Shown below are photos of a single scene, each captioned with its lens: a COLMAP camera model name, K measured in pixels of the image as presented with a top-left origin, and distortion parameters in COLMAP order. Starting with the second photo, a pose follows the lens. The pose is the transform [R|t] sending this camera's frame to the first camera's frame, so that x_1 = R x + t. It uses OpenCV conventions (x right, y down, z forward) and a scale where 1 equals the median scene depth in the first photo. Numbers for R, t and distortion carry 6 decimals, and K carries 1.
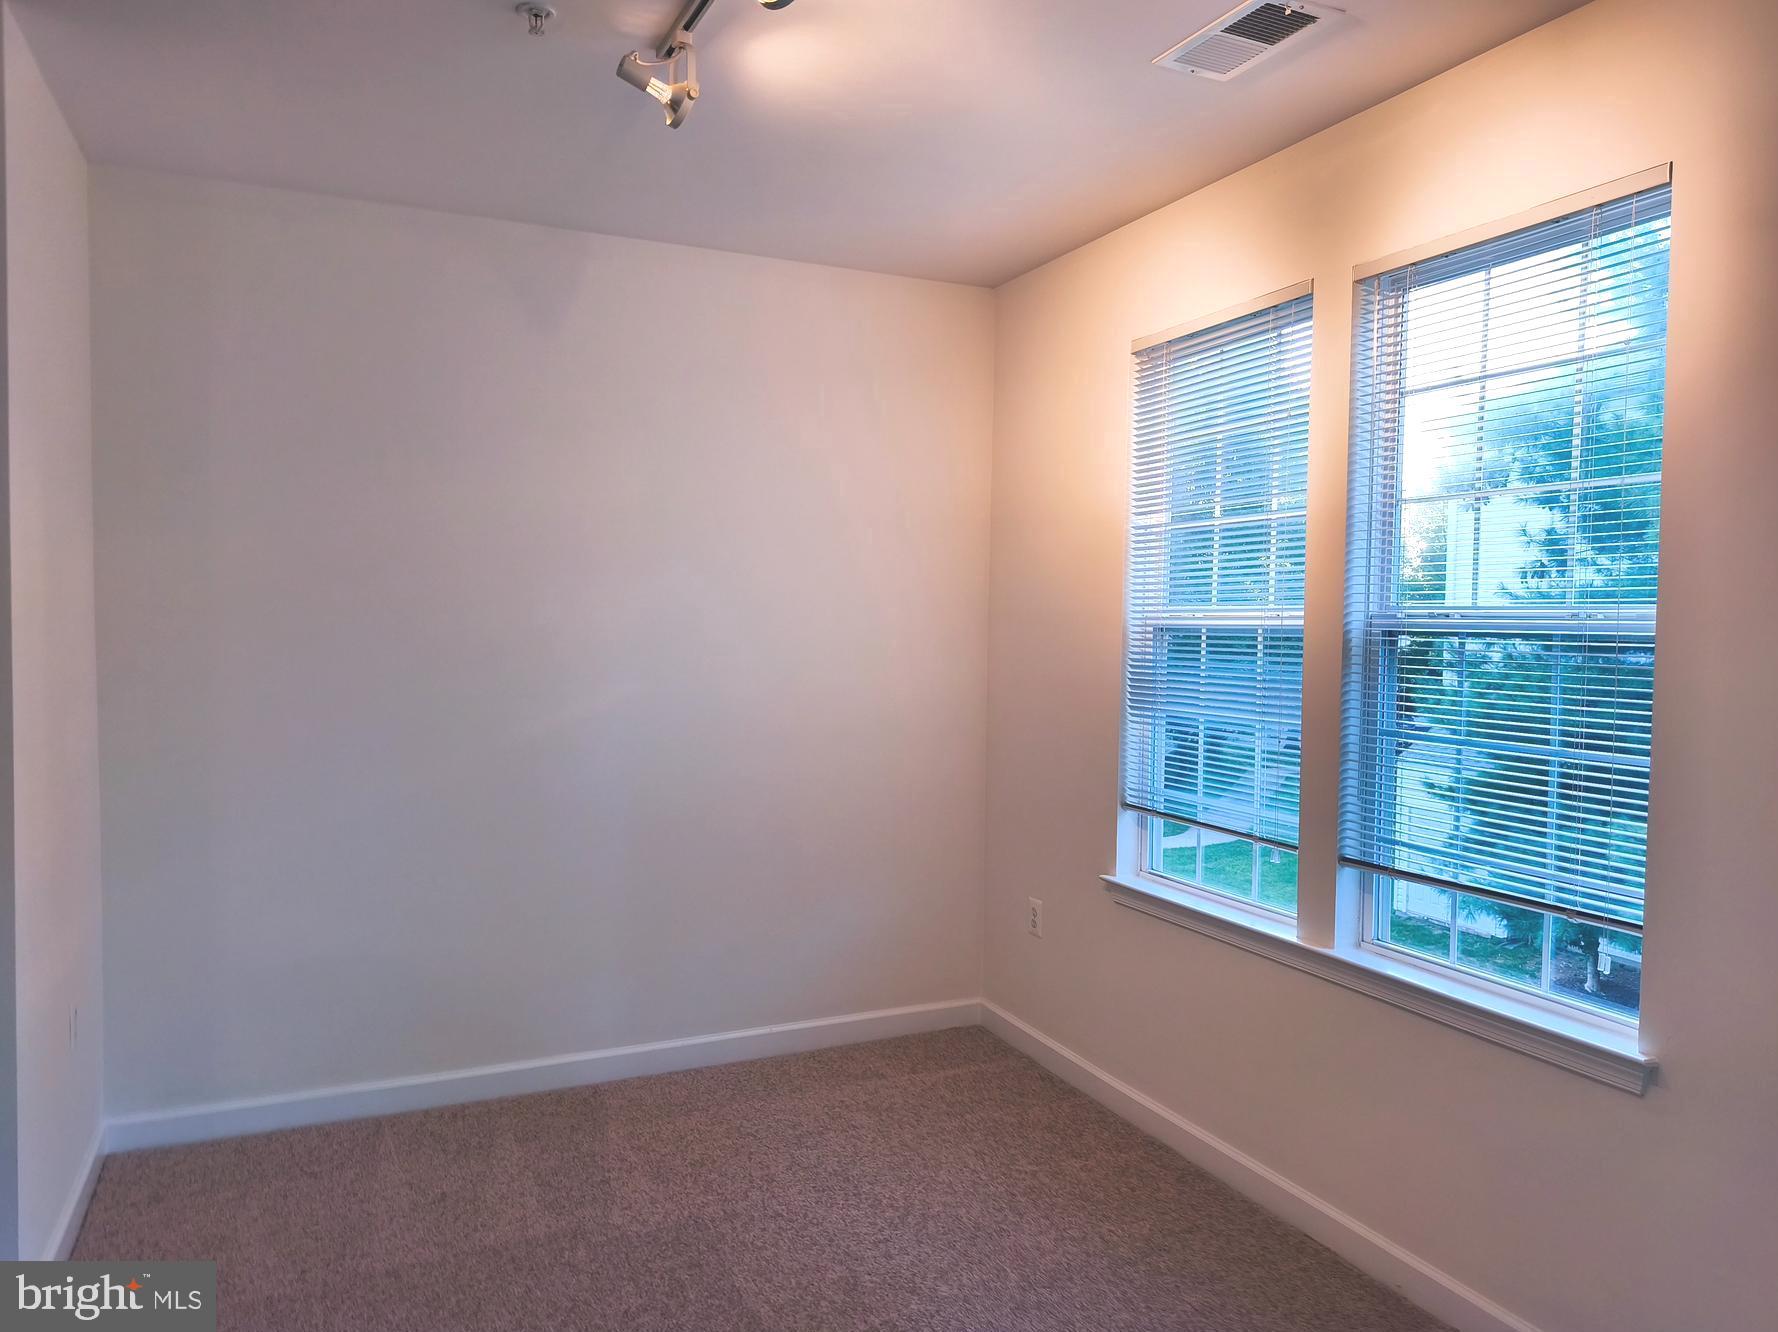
lens RADIAL K [[1231.9, 0, 875.8], [0, 1231.9, 669.0], [0, 0, 1]] dist [0.061772, -0.099893]
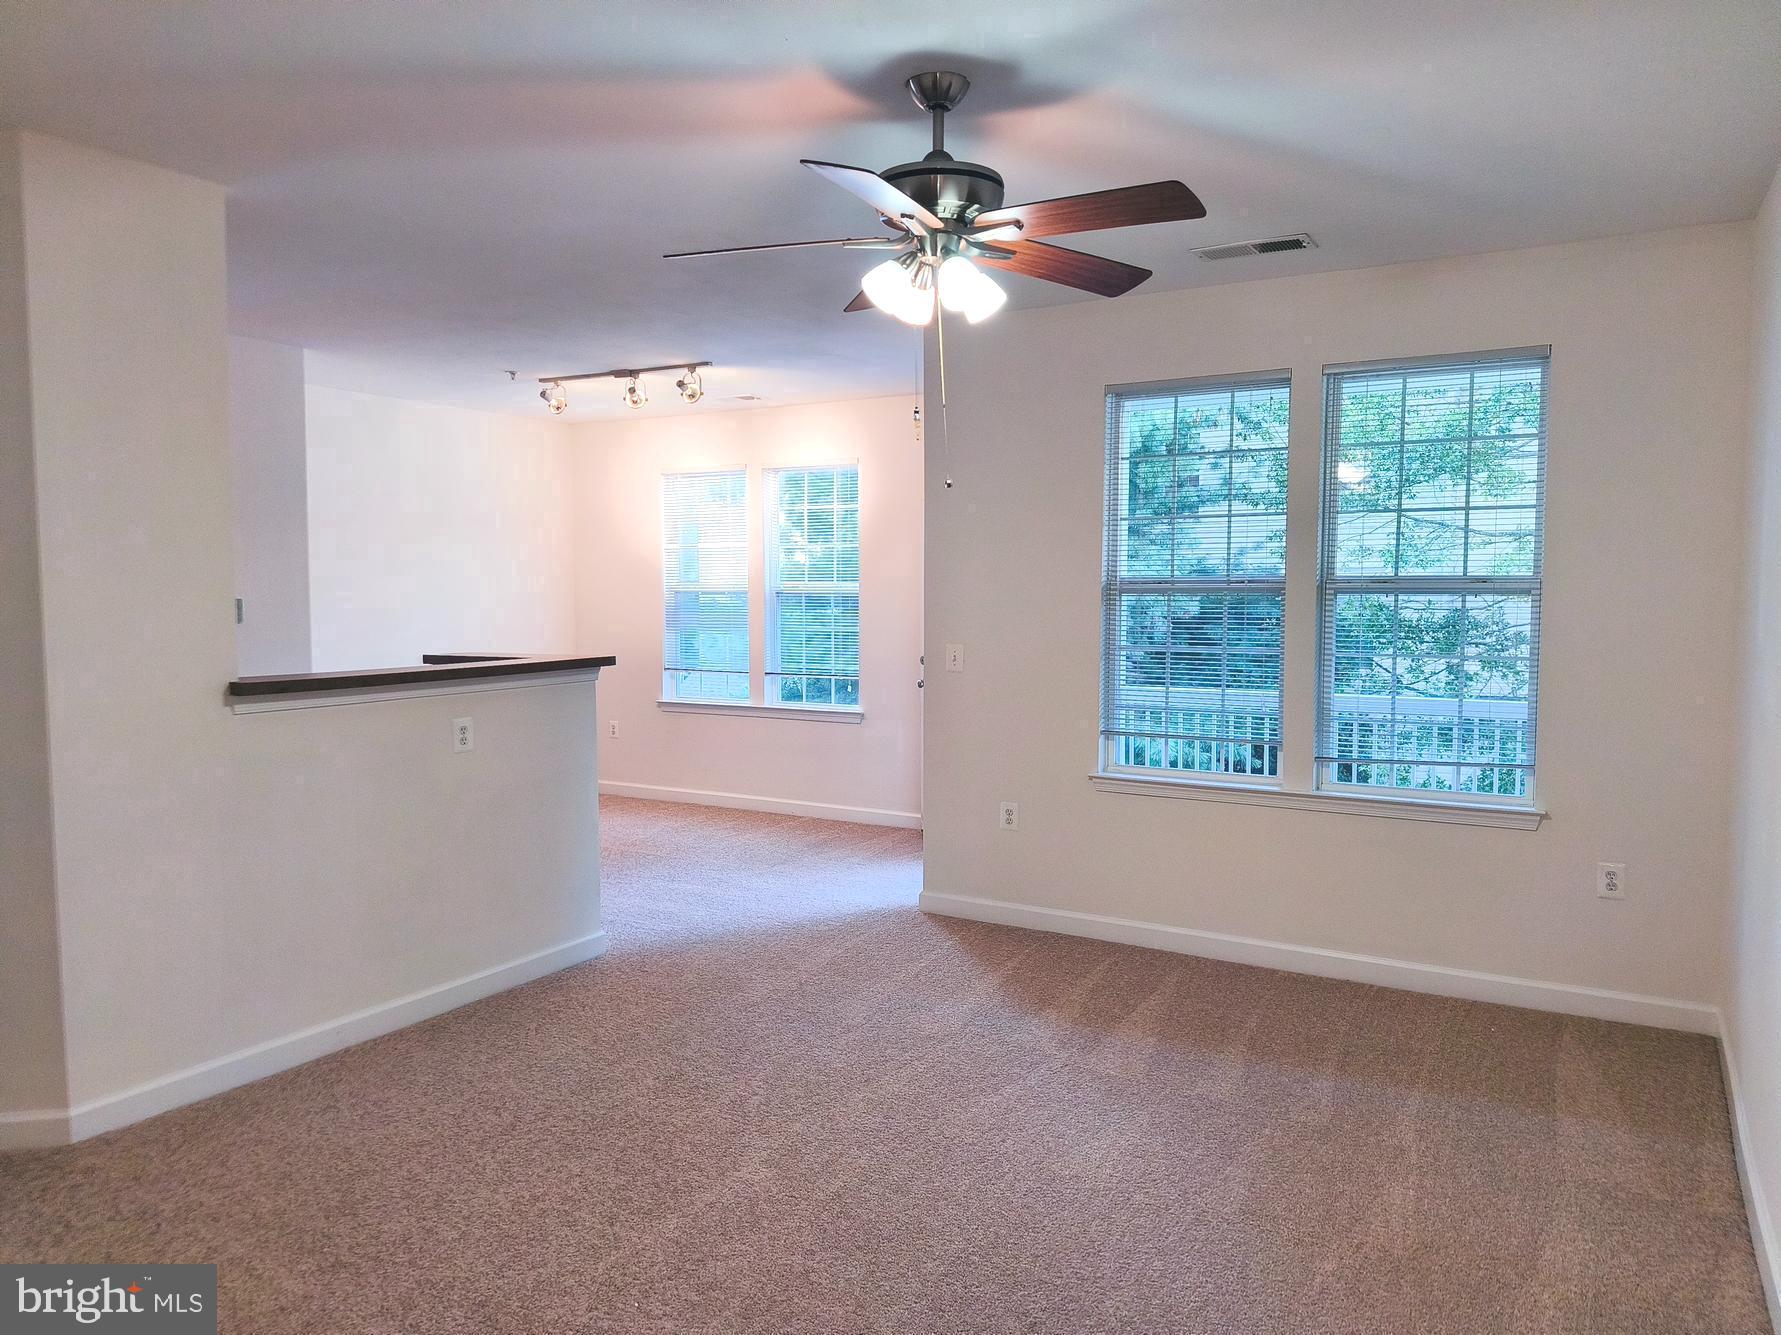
lens RADIAL K [[1234.0, 0, 877.3], [0, 1234.0, 670.5], [0, 0, 1]] dist [0.061772, -0.099893]
pose [[0.822333, -0.048878, 0.566904, -0.797543], [0.024739, 0.998433, 0.050198, 0.006768], [-0.568469, -0.027255, 0.822253, -1.149583]]
